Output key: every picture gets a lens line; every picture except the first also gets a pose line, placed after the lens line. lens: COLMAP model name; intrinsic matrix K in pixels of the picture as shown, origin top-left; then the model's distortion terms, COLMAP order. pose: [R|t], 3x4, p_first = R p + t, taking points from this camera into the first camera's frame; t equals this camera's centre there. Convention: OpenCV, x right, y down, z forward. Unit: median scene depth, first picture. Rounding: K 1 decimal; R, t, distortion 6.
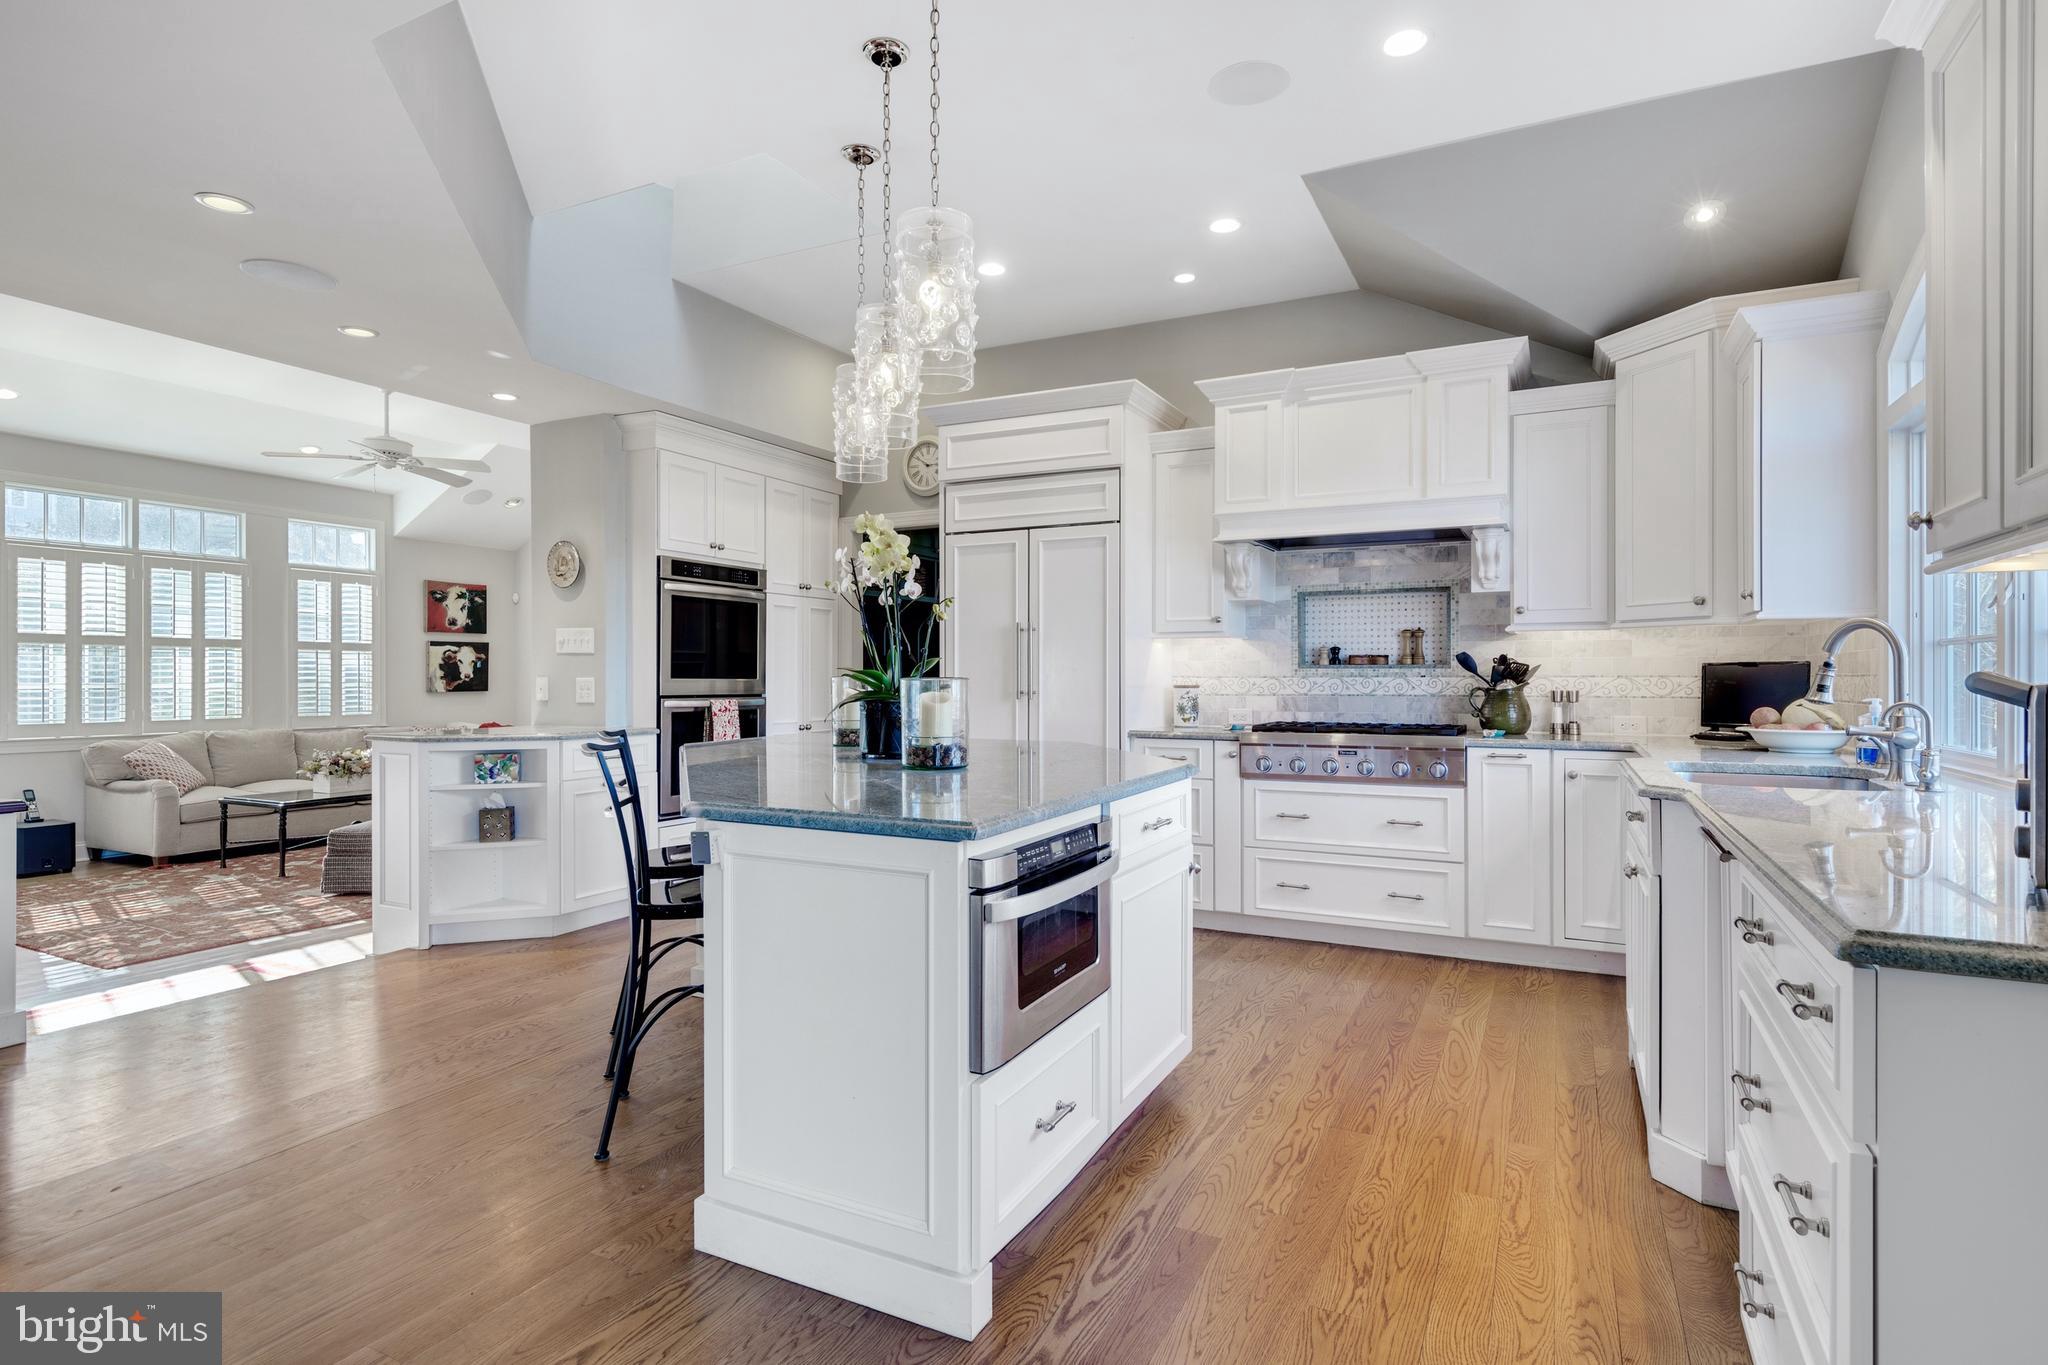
lens RADIAL K [[1040.0, 0, 1024.6], [0, 1040.0, 678.6], [0, 0, 1]] dist [0.003040, 0.001639]
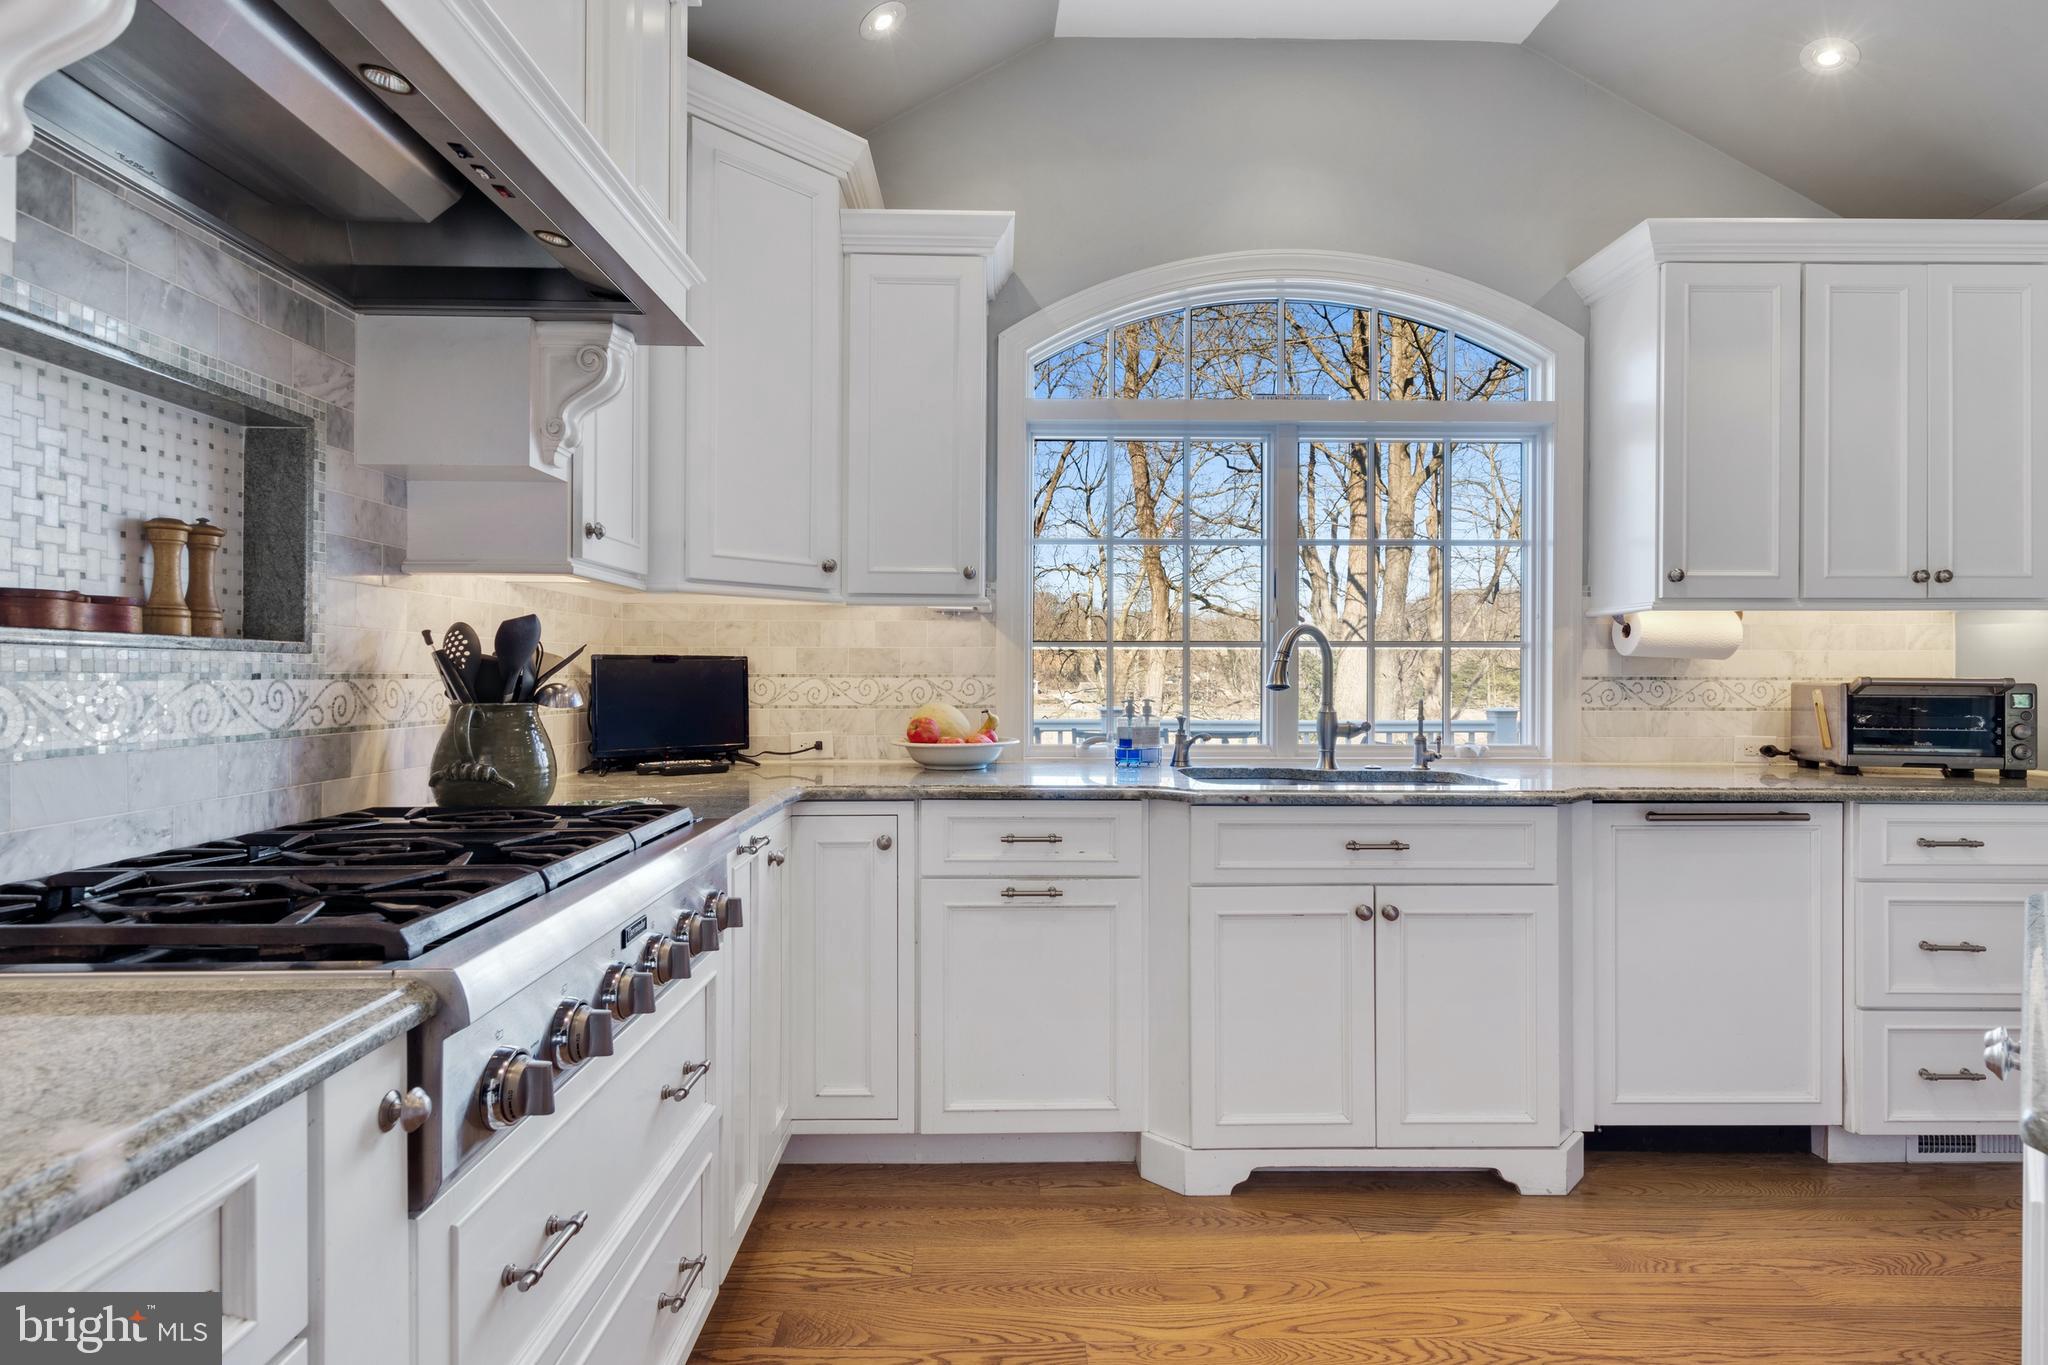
lens RADIAL K [[1040.0, 0, 1024.0], [0, 1040.0, 675.9], [0, 0, 1]] dist [0.003040, 0.001639]
pose [[-0.468665, 0.000319, 0.883376, -0.009812], [-0.000103, 1.000000, -0.000415, -0.002154], [-0.883376, -0.000286, -0.468664, 0.968245]]
